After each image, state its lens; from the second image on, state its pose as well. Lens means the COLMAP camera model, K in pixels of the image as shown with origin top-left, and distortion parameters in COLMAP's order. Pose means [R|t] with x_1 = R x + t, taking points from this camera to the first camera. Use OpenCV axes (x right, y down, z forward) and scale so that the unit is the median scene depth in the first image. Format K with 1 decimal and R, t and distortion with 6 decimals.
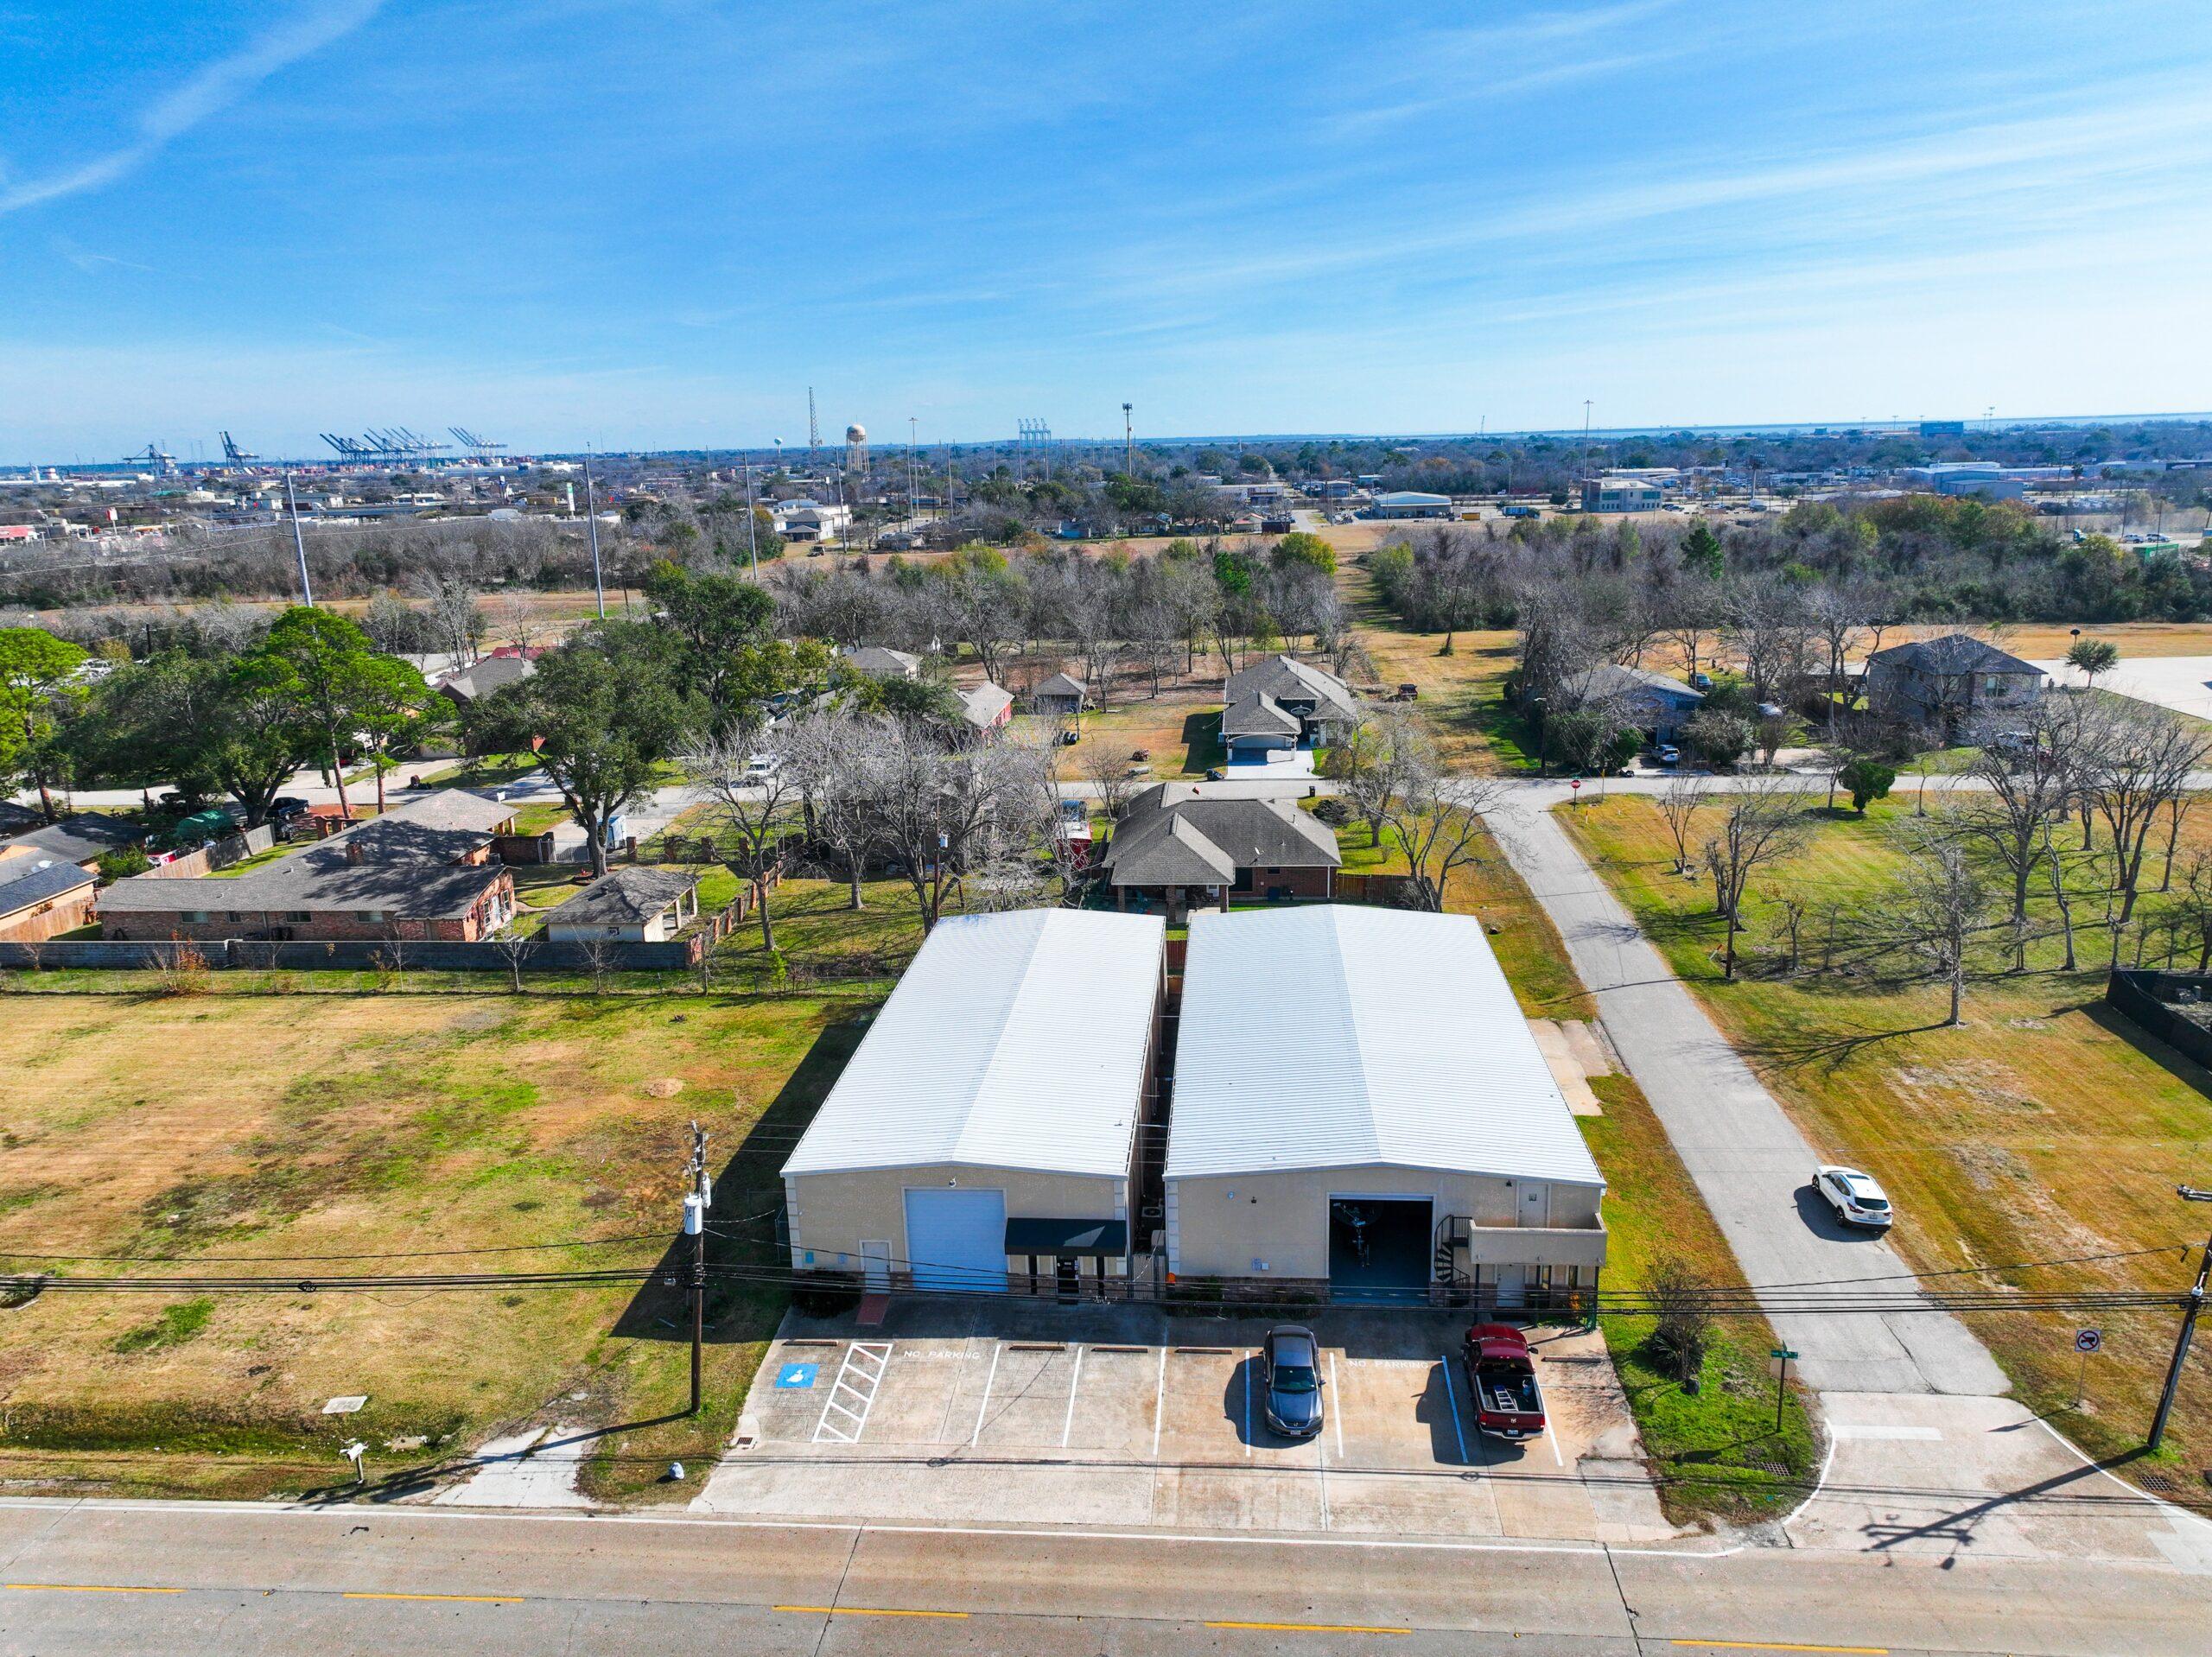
lens RADIAL K [[1563.9, 0, 1098.9], [0, 1563.9, 829.4], [0, 0, 1]] dist [0.006472, 0.005489]
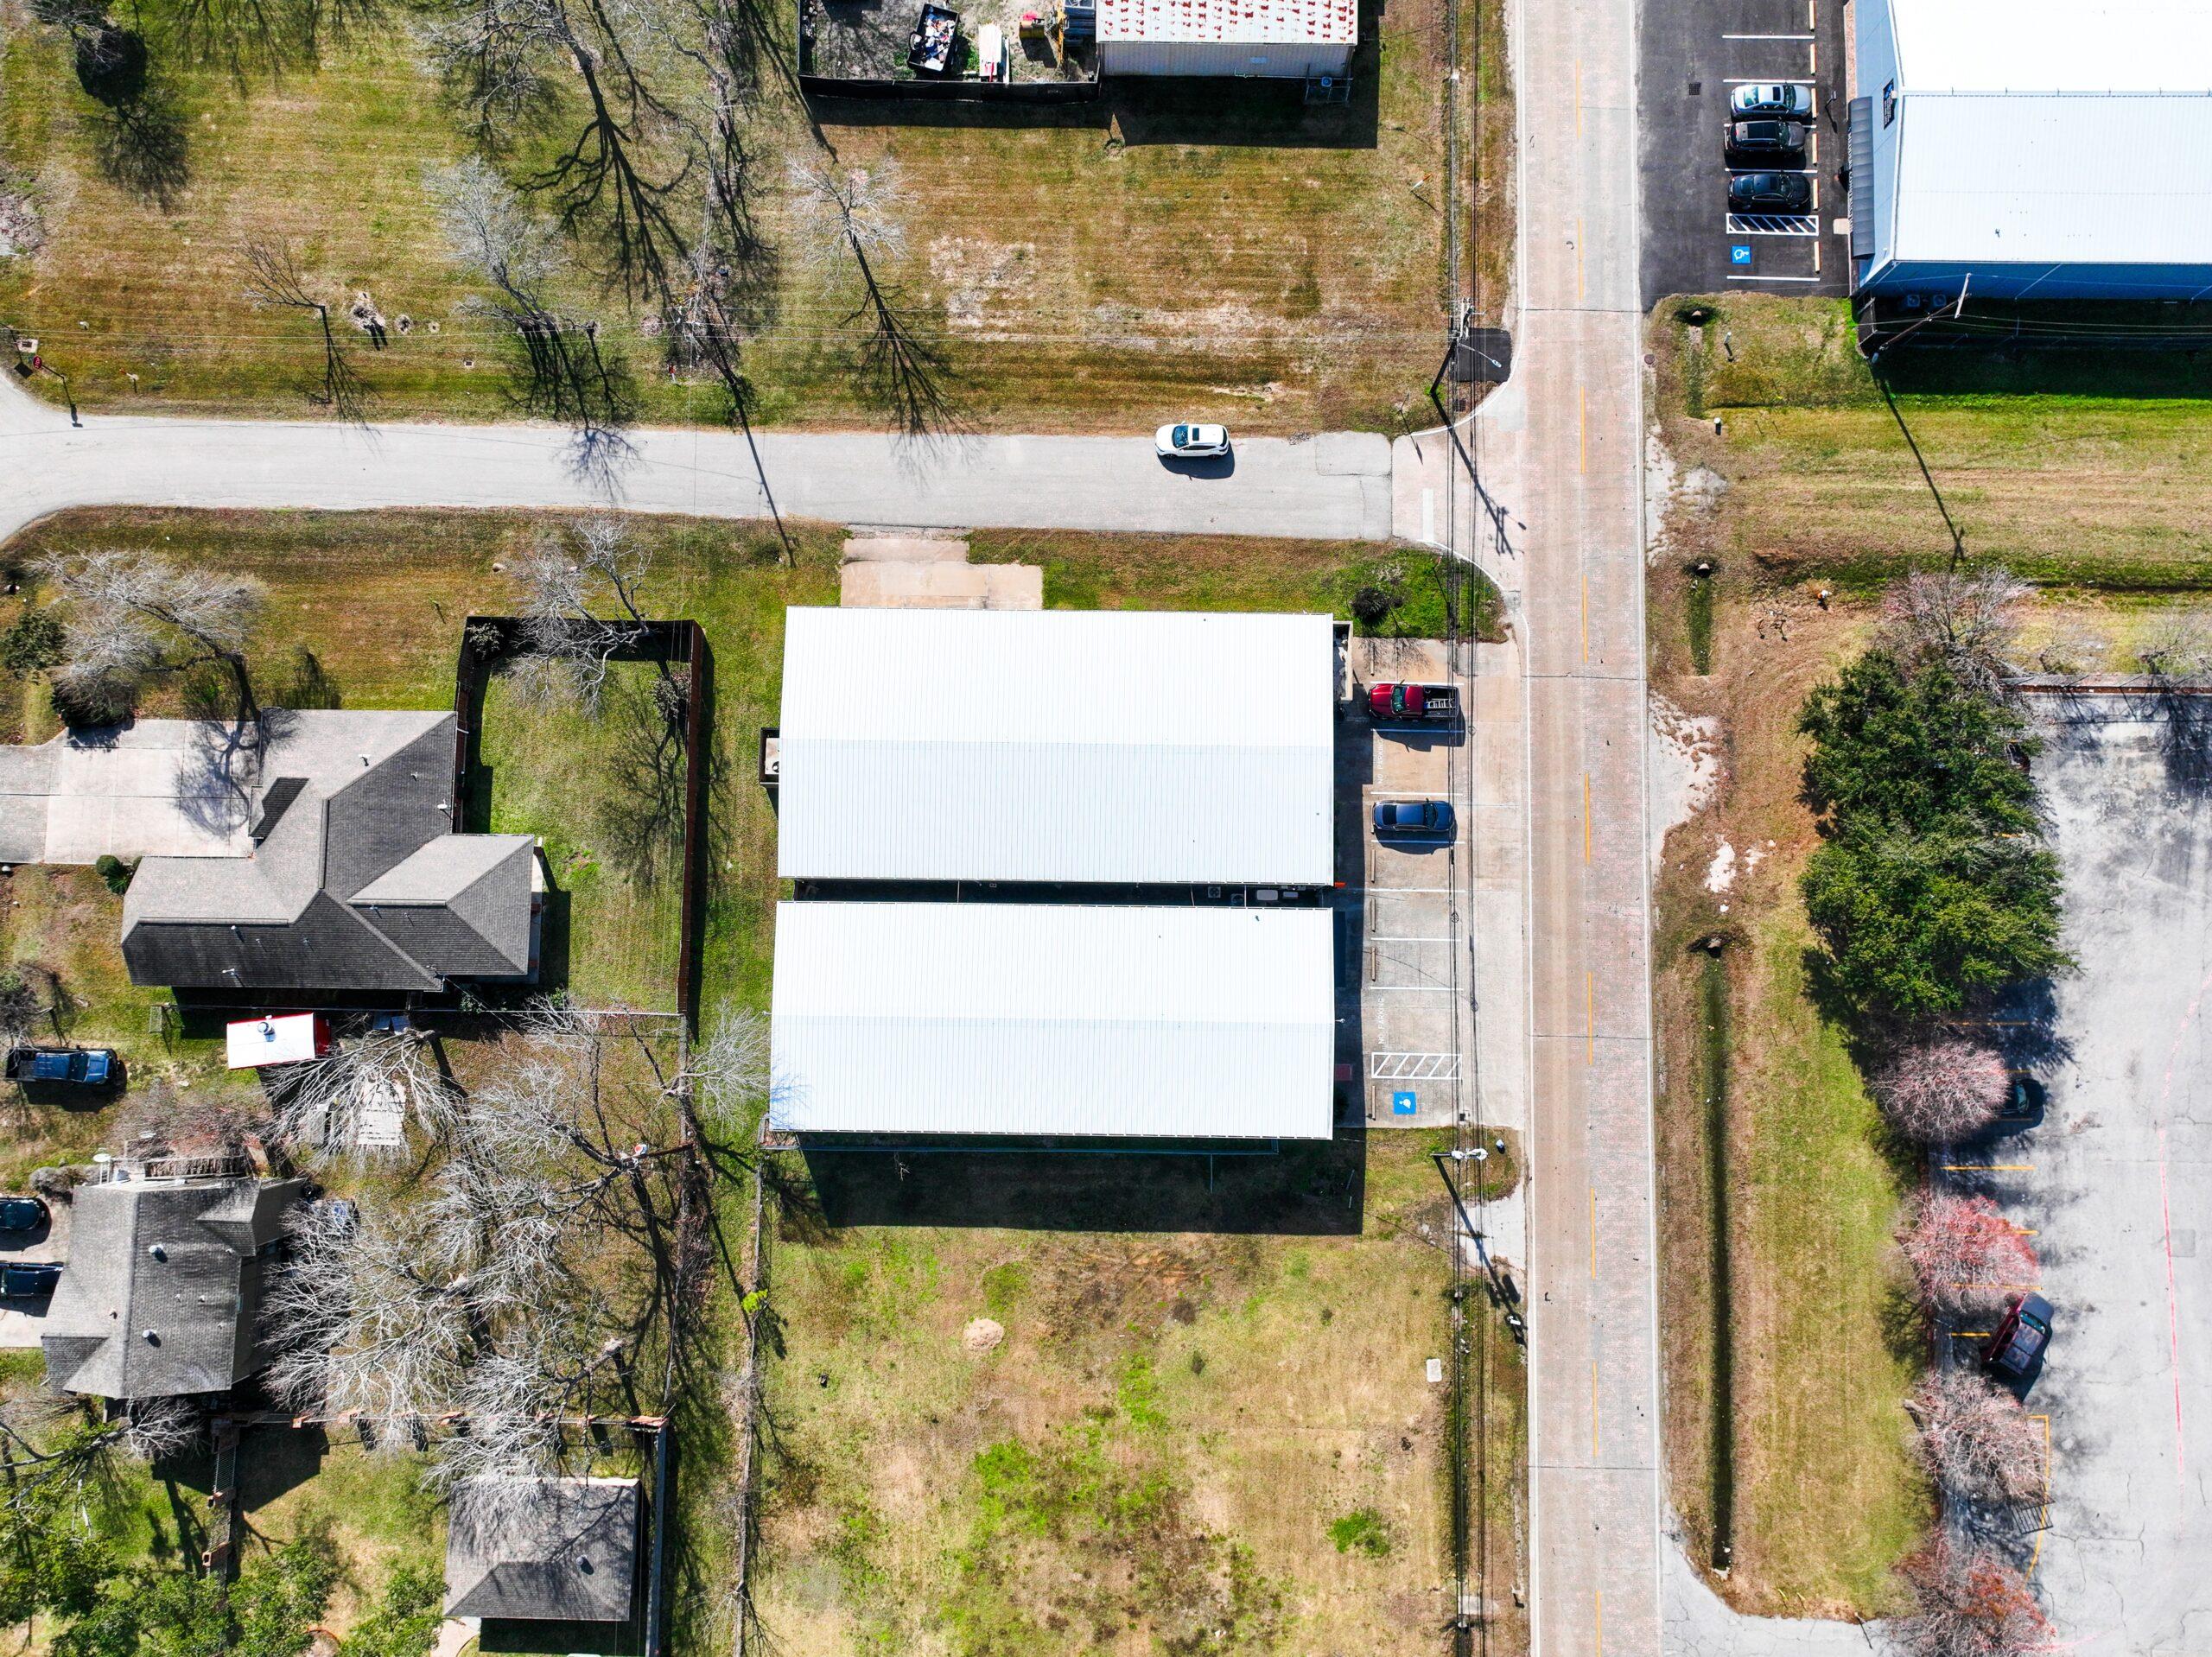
lens RADIAL K [[1563.9, 0, 1098.9], [0, 1563.9, 829.4], [0, 0, 1]] dist [0.006472, 0.005489]
pose [[-0.073869, -0.990997, 0.111659, -0.063215], [0.239826, 0.091027, 0.966539, -1.423788], [-0.968001, 0.098176, 0.230943, 0.907621]]
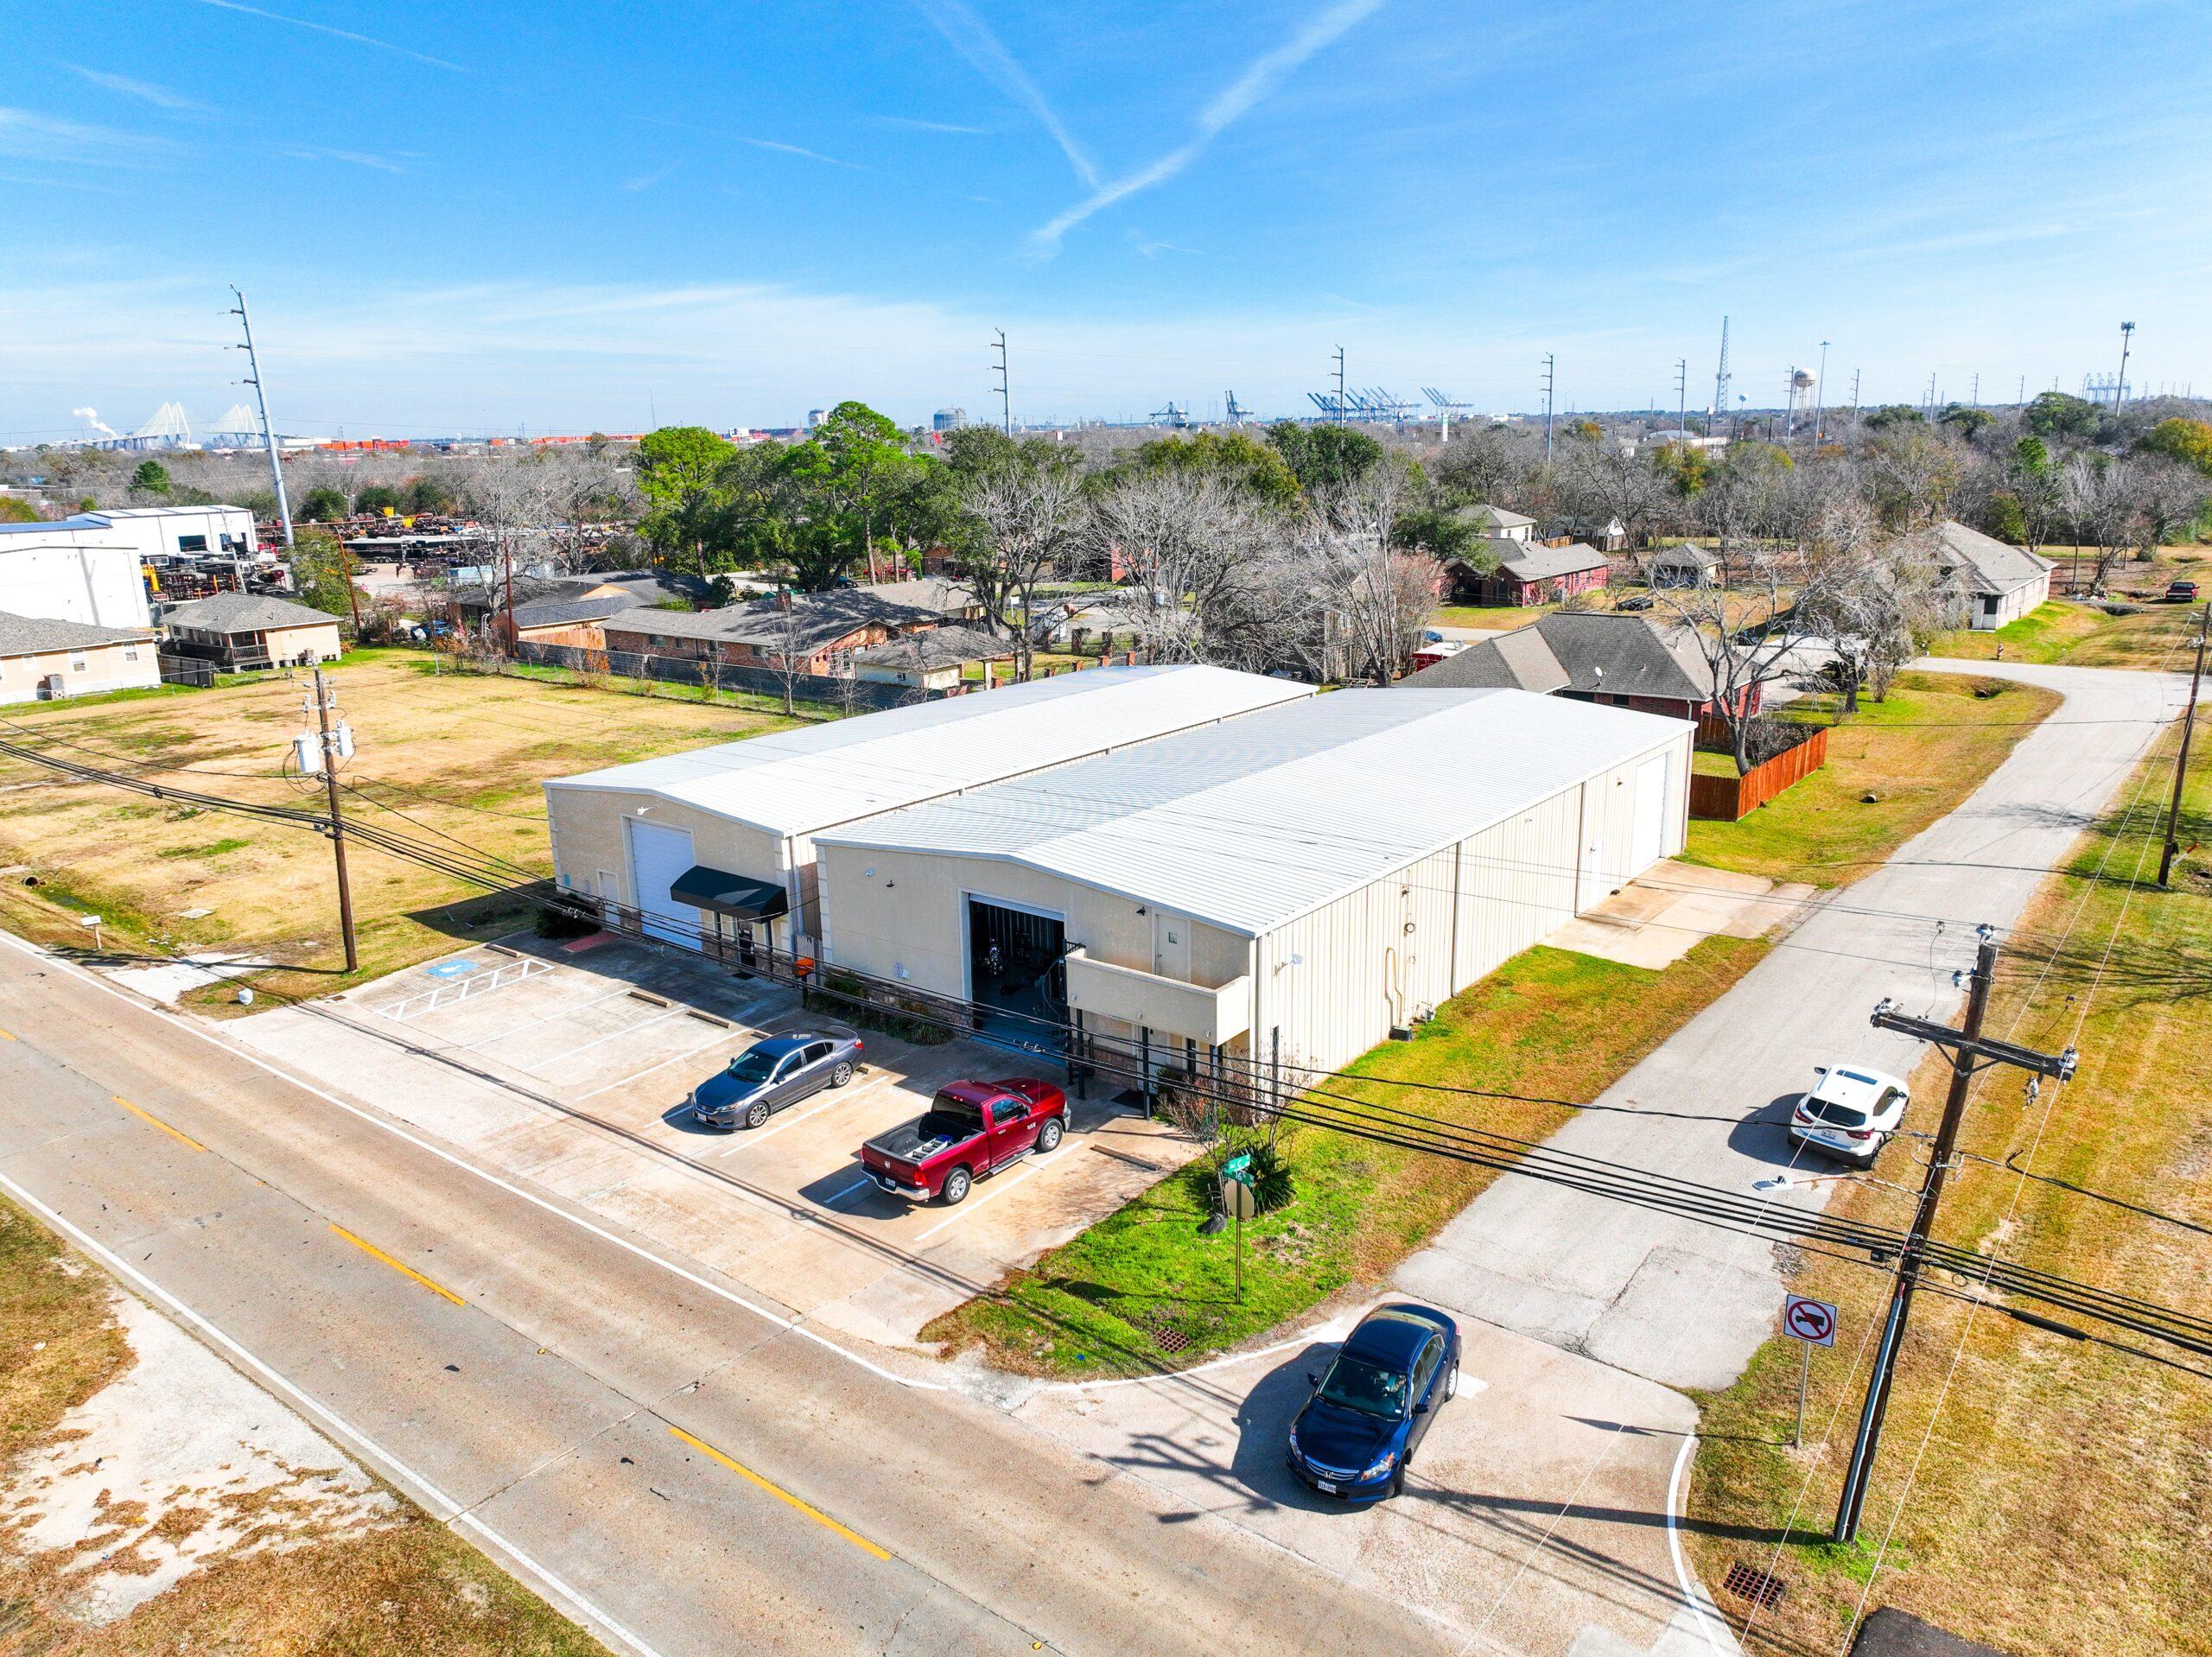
lens RADIAL K [[1563.9, 0, 1098.9], [0, 1563.9, 829.4], [0, 0, 1]] dist [0.006472, 0.005489]
pose [[0.833155, 0.147123, -0.533112, 0.638461], [-0.135627, 0.988884, 0.060943, 0.154980], [0.536152, 0.021529, 0.843847, 0.408001]]
